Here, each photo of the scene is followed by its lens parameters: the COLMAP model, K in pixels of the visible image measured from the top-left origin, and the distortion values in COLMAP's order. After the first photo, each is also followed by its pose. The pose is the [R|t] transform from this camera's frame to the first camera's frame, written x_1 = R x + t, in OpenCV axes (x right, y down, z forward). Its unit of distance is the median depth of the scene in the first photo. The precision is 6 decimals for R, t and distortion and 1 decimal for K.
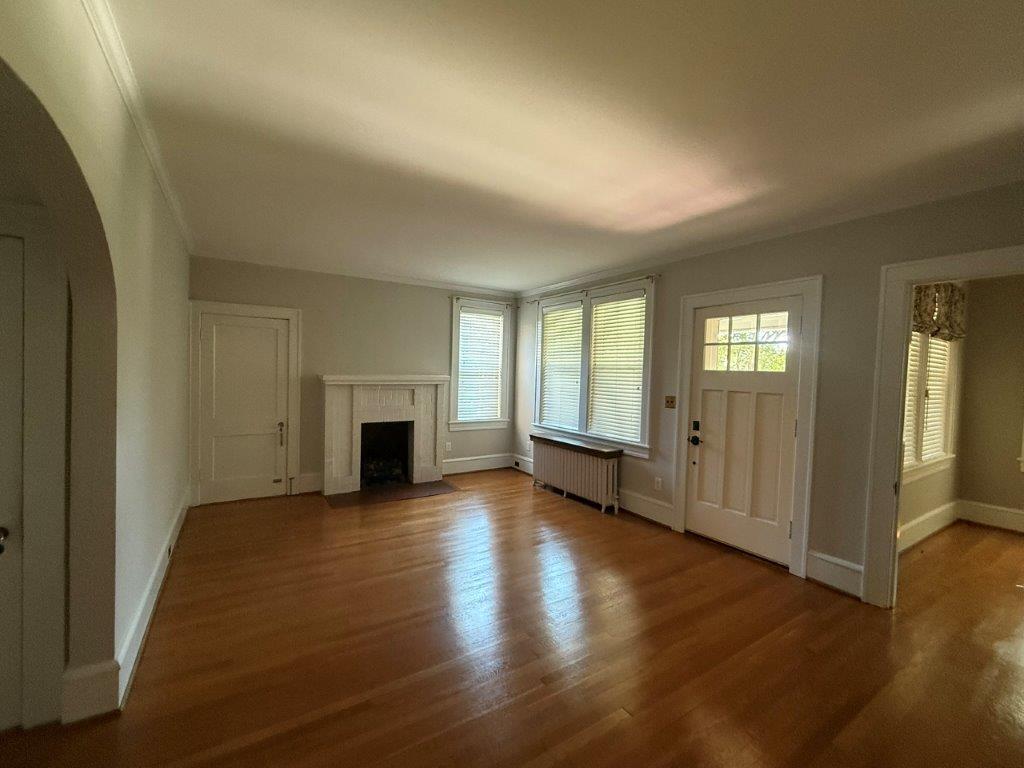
lens RADIAL K [[423.1, 0, 515.3], [0, 423.1, 384.0], [0, 0, 1]] dist [-0.001515, 0.000045]
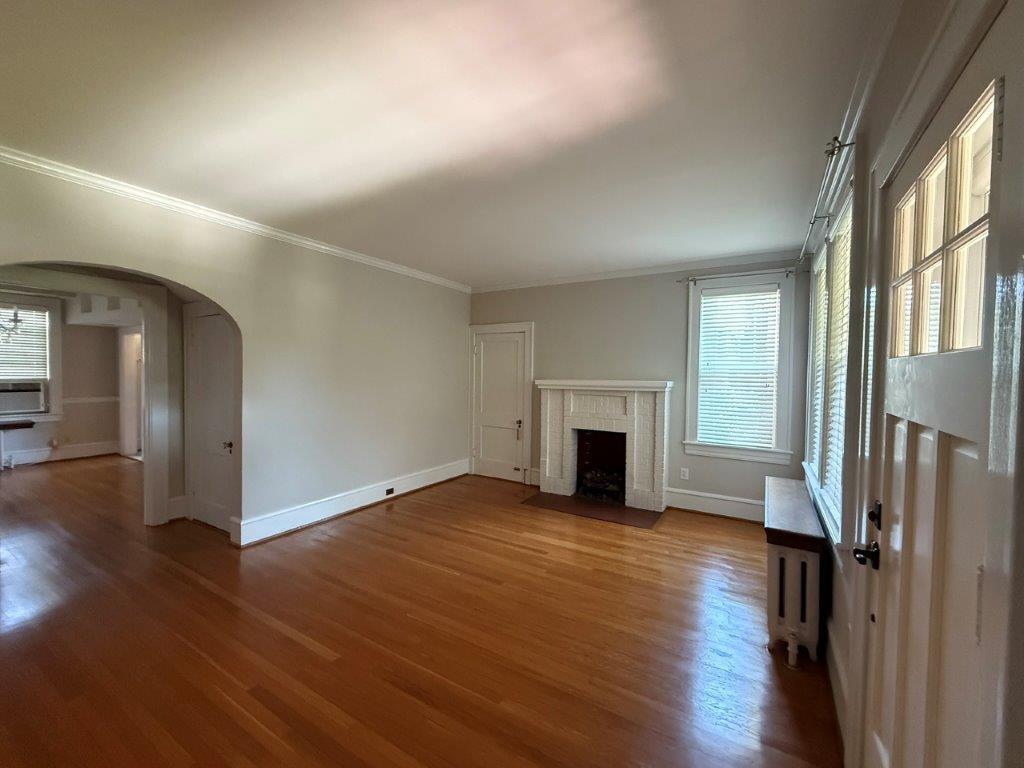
lens RADIAL K [[423.1, 0, 515.3], [0, 423.1, 384.0], [0, 0, 1]] dist [-0.001515, 0.000045]
pose [[0.441582, 0.006756, -0.897196, 0.452014], [-0.030998, 0.999490, -0.007730, 0.000413], [0.896685, 0.031225, 0.441566, 0.424942]]
